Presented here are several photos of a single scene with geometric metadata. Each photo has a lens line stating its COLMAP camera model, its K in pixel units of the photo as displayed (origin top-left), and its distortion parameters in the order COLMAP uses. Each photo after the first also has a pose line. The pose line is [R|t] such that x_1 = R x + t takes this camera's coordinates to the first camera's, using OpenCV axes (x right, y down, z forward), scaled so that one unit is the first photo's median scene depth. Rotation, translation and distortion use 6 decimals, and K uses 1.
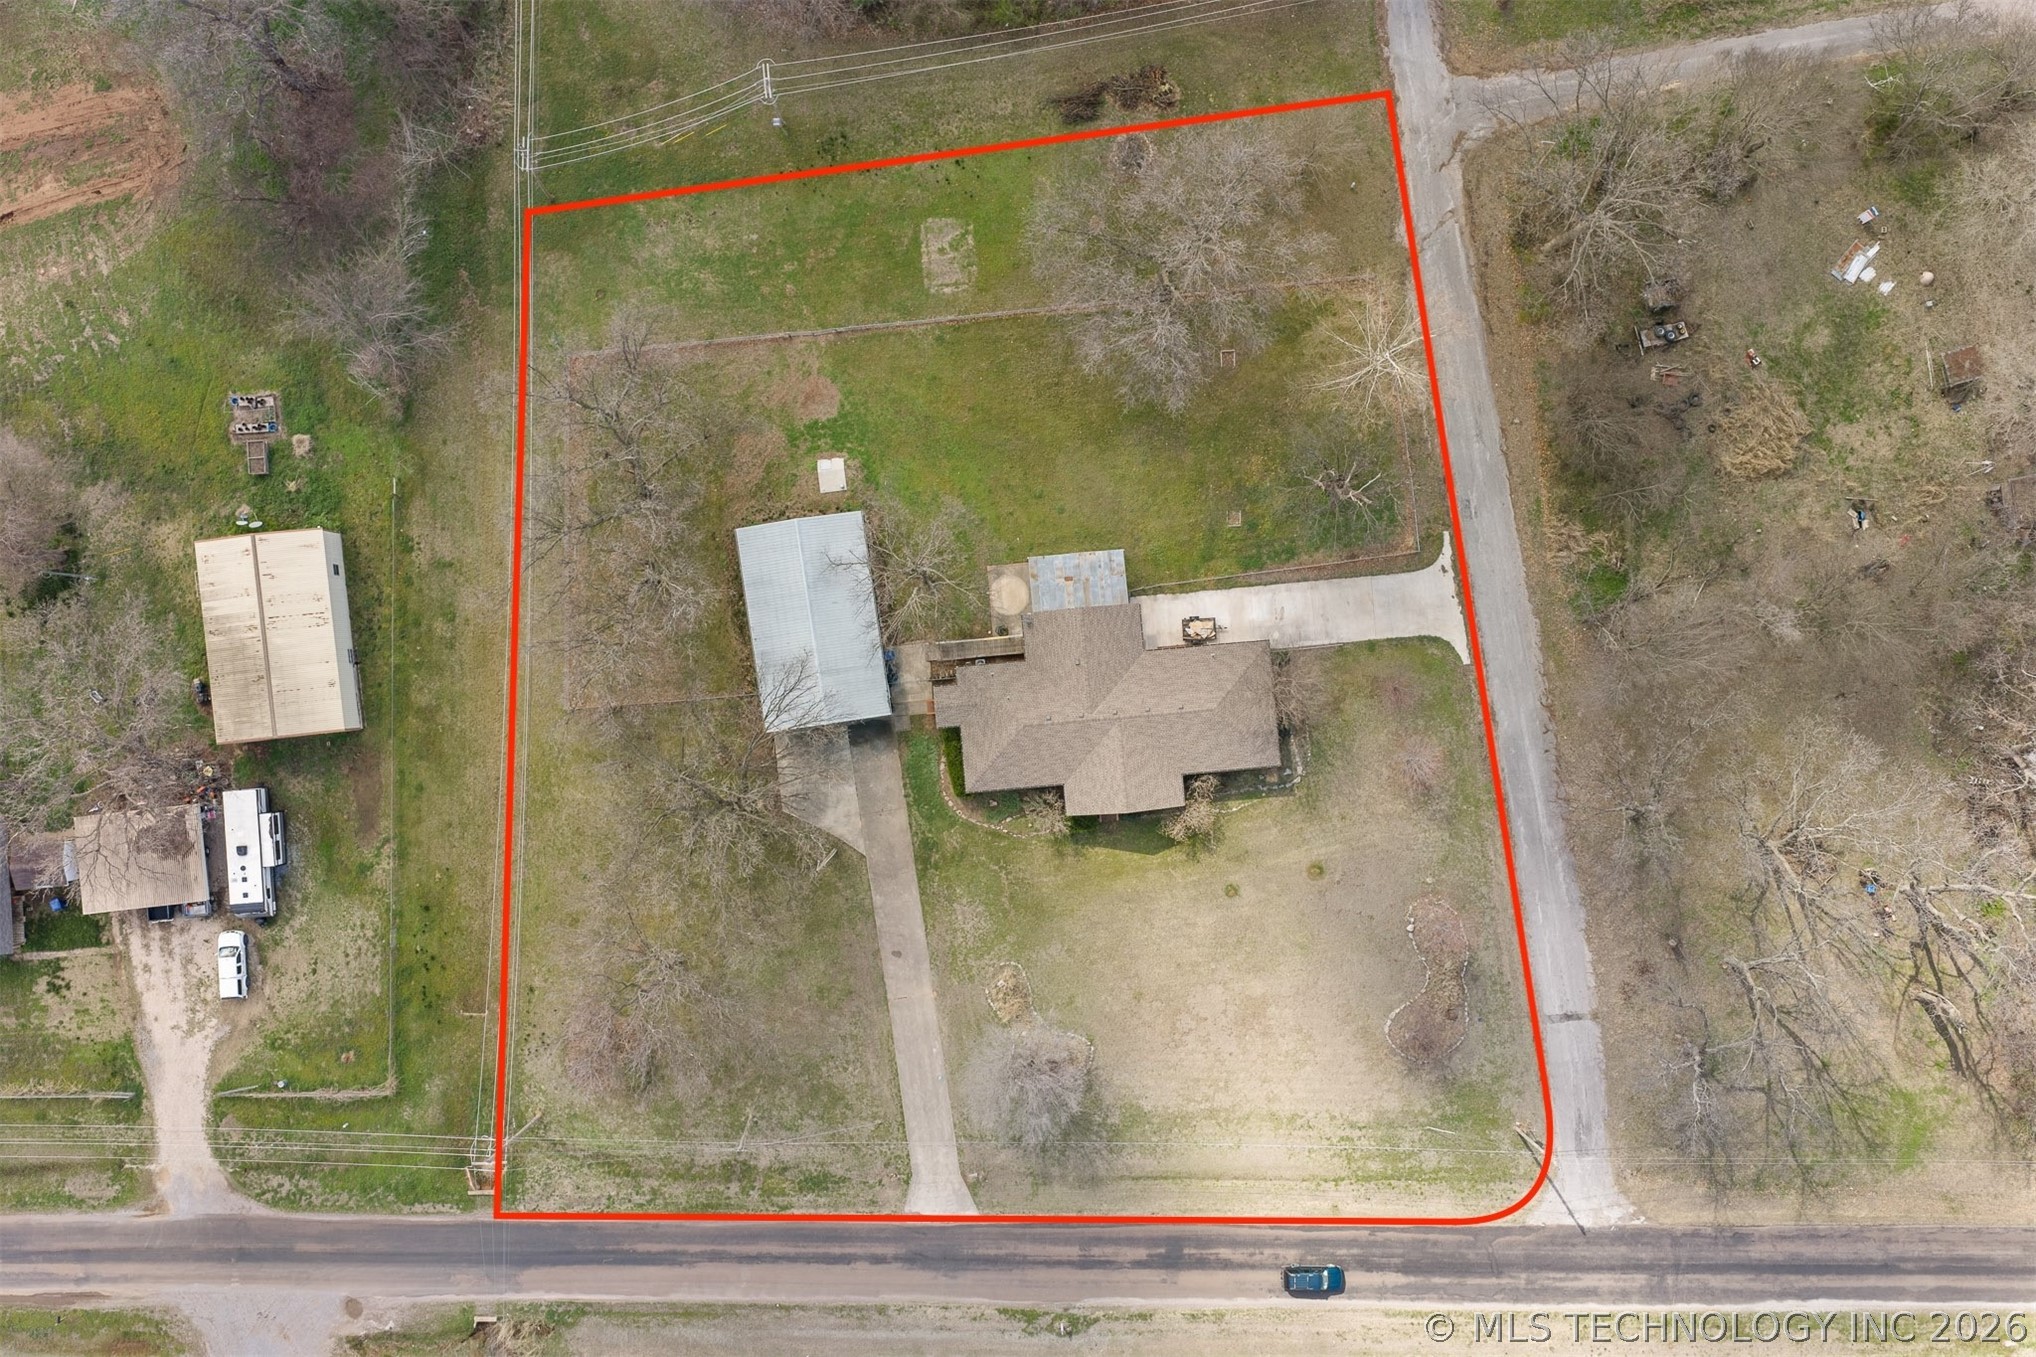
lens RADIAL K [[1687.7, 0, 1018.0], [0, 1687.7, 678.5], [0, 0, 1]] dist [0.013771, -0.015941]
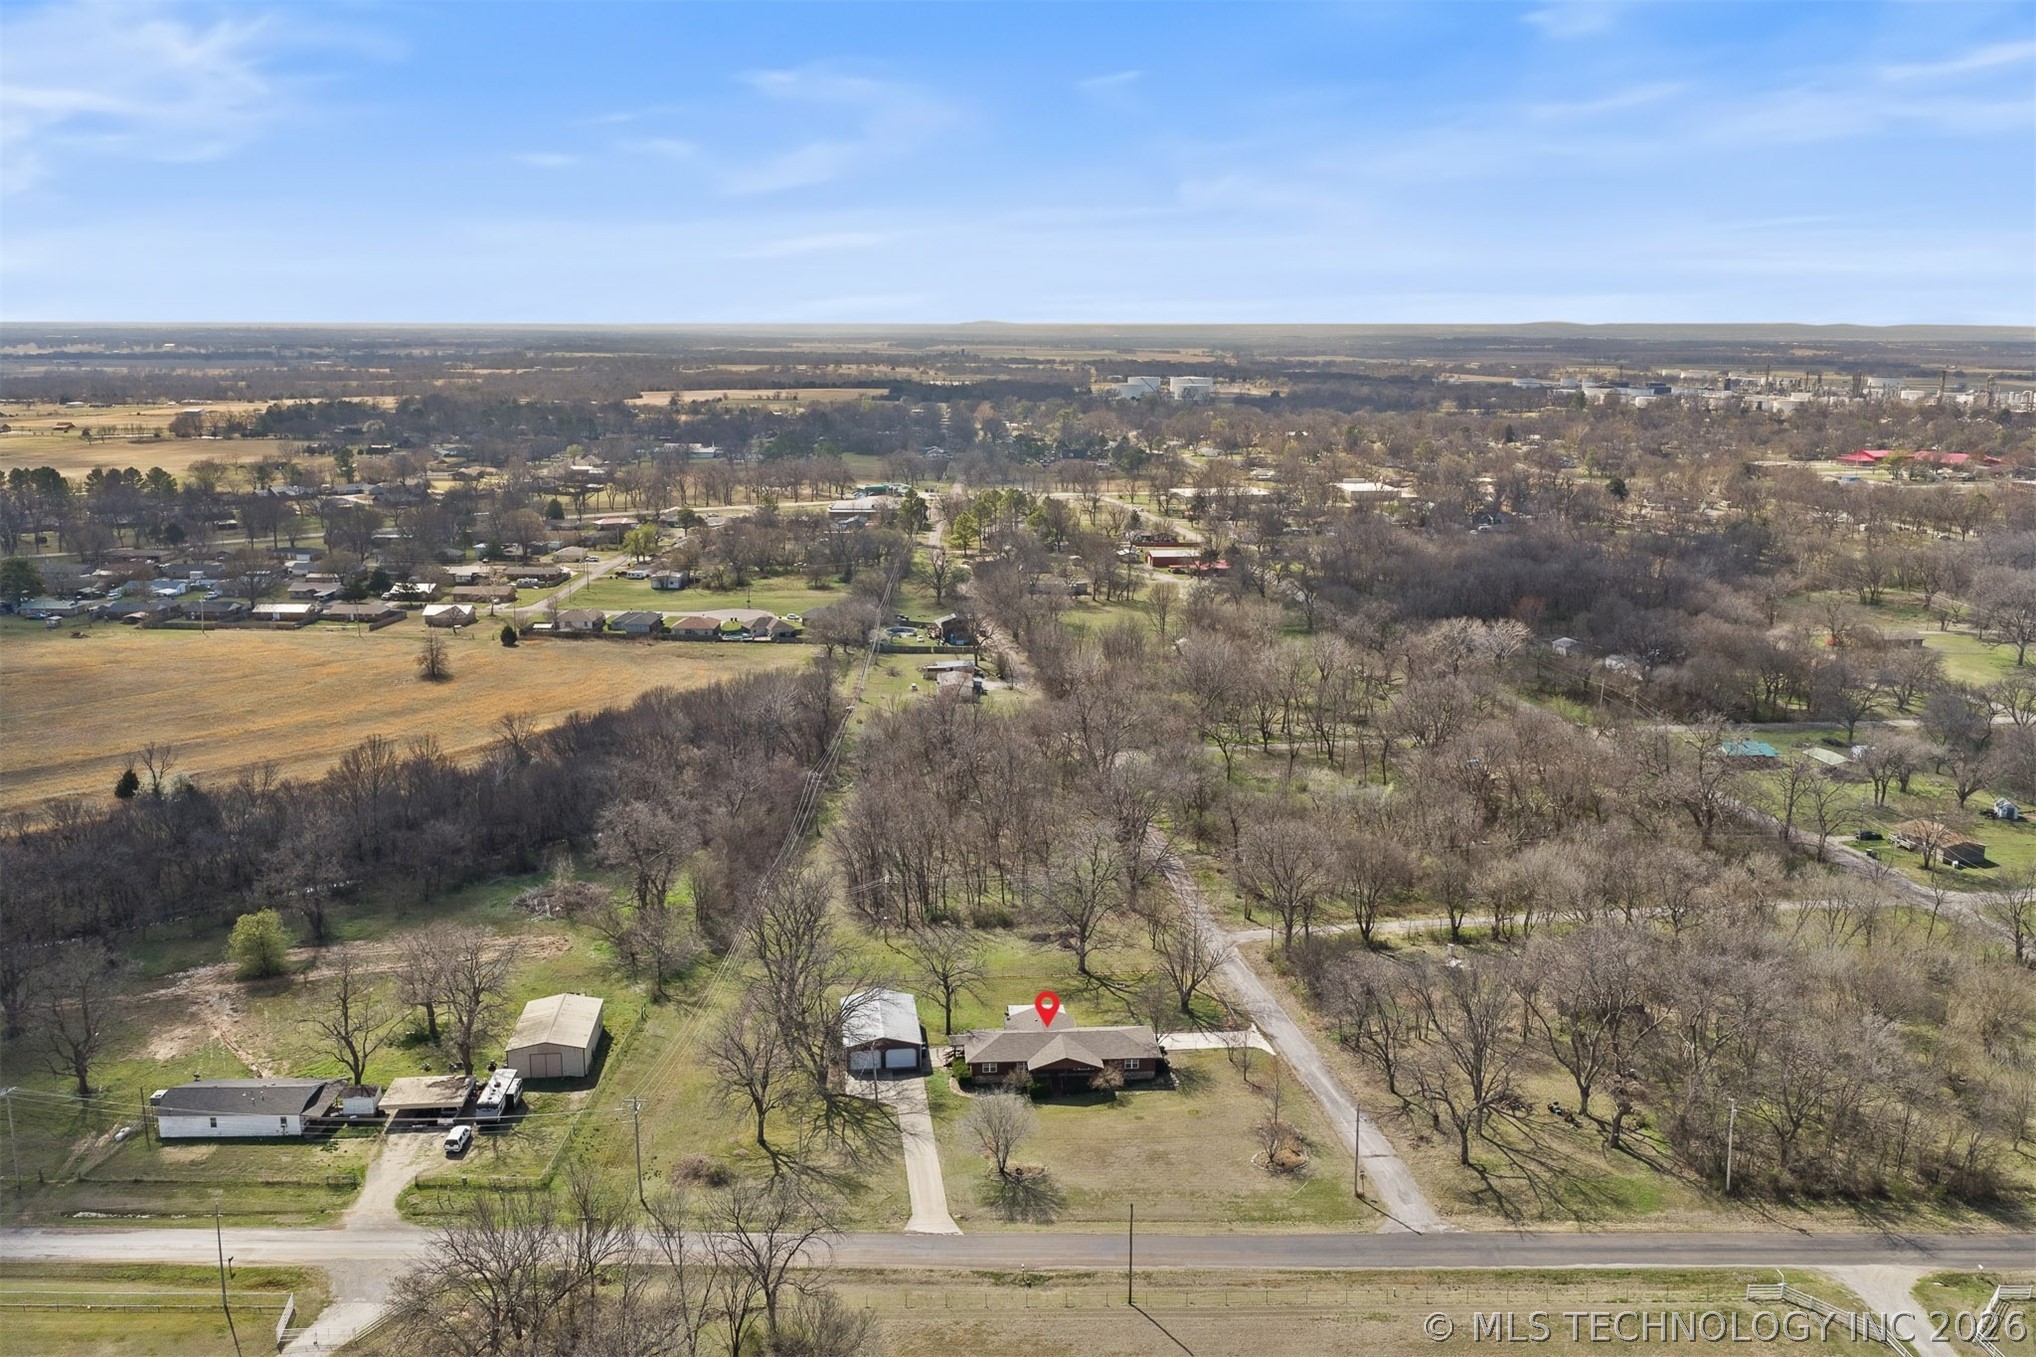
lens RADIAL K [[1687.7, 0, 1018.0], [0, 1687.7, 678.5], [0, 0, 1]] dist [0.013771, -0.015941]
pose [[0.999858, 0.012828, -0.010898, 0.030215], [-0.013253, 0.200781, -0.979547, 1.518484], [-0.010378, 0.979552, 0.200922, 0.314362]]
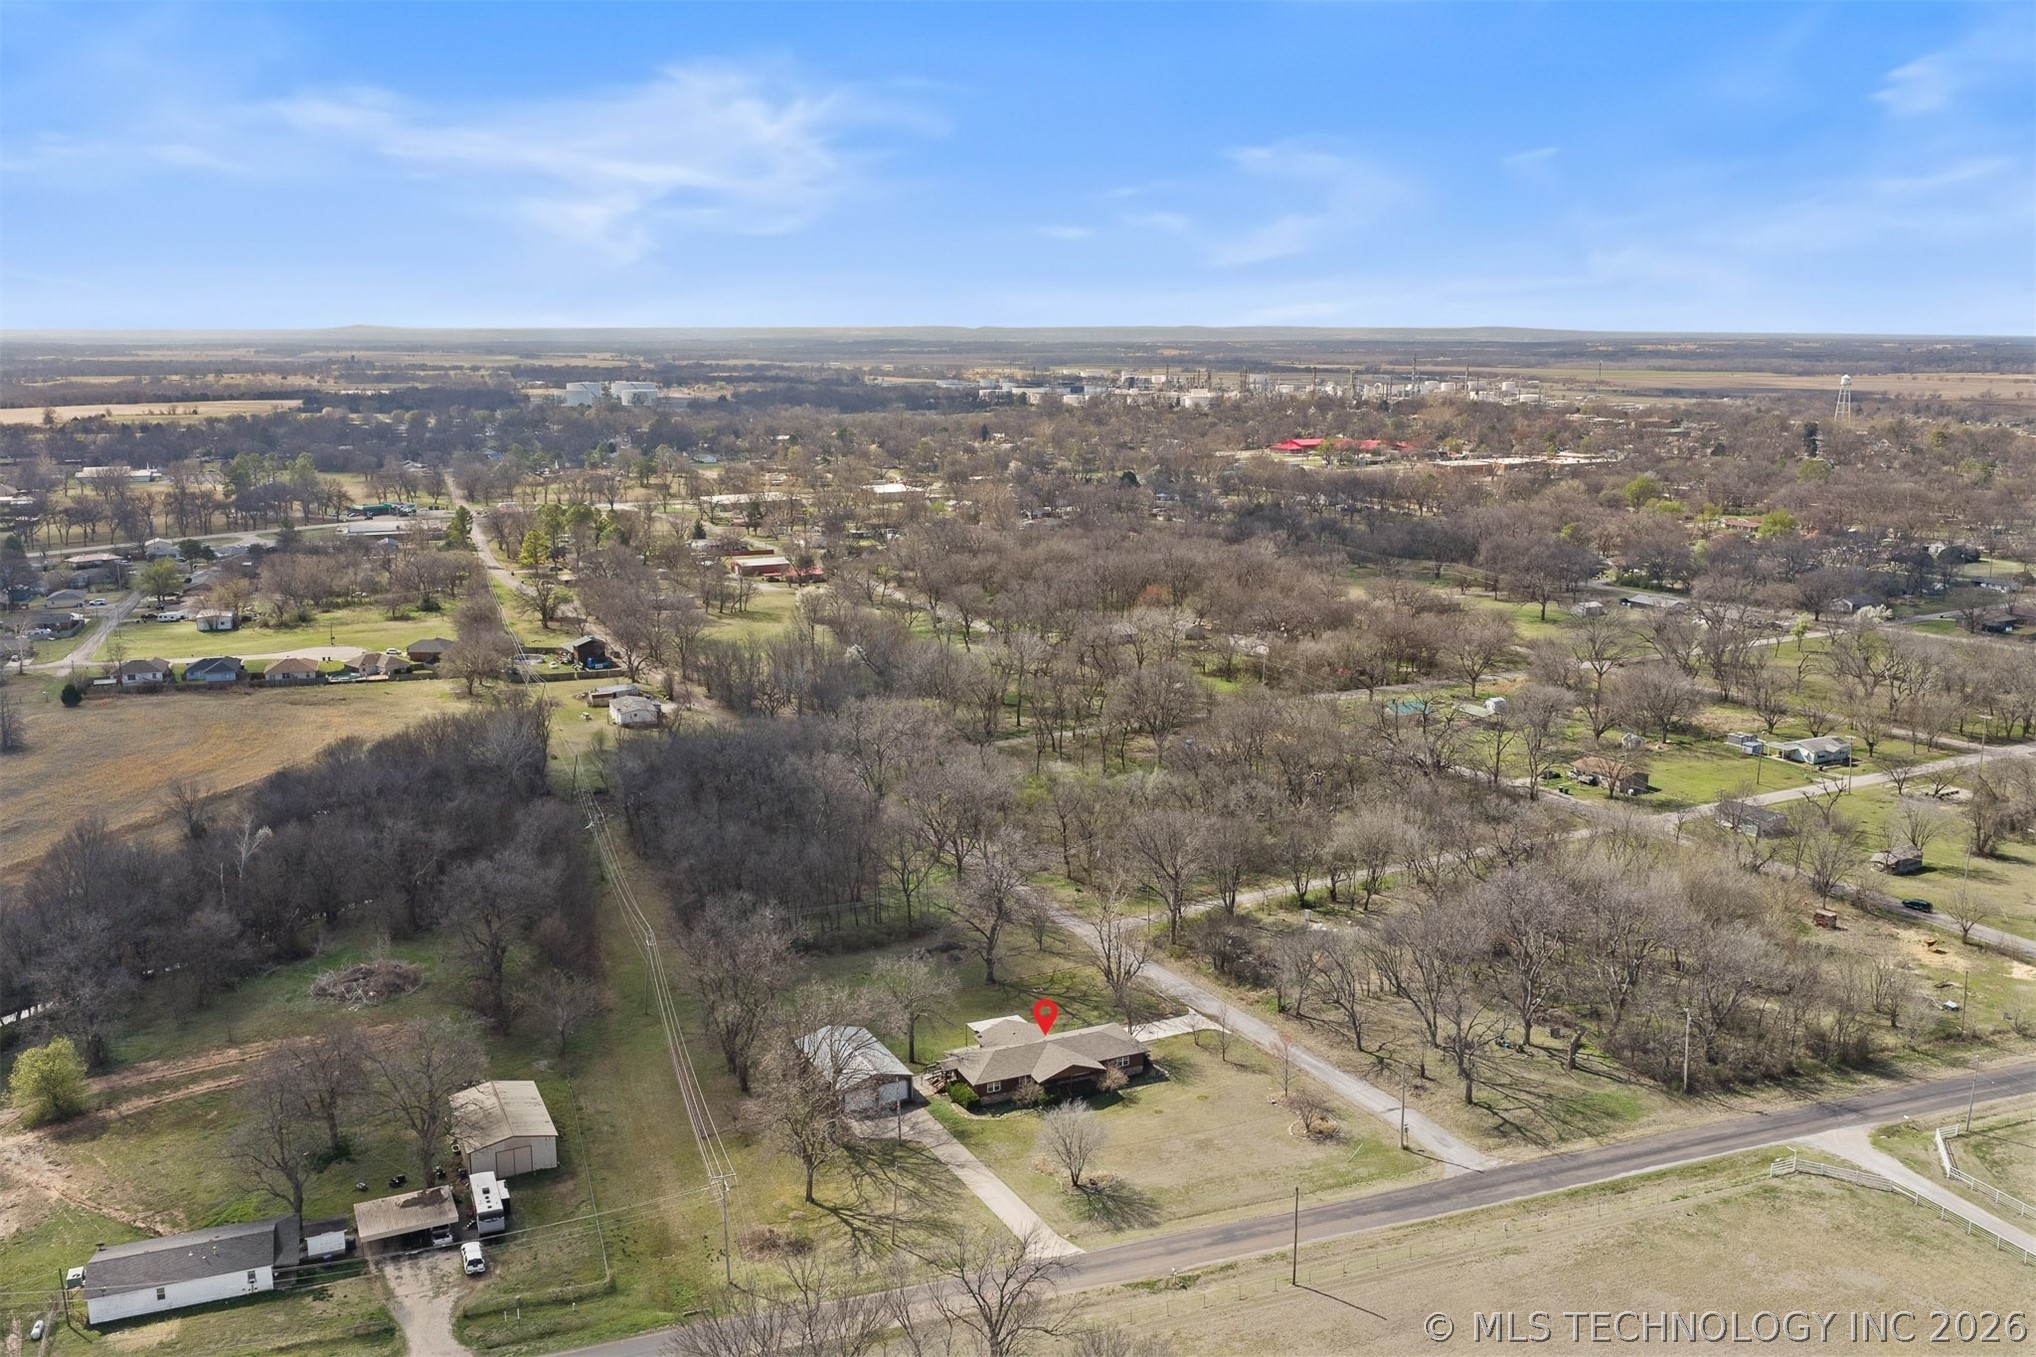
lens RADIAL K [[1687.7, 0, 1018.0], [0, 1687.7, 678.5], [0, 0, 1]] dist [0.013771, -0.015941]
pose [[0.943847, -0.061493, 0.324610, -0.464975], [0.330362, 0.186723, -0.925200, 1.423637], [-0.003719, 0.980486, 0.196553, 0.313250]]
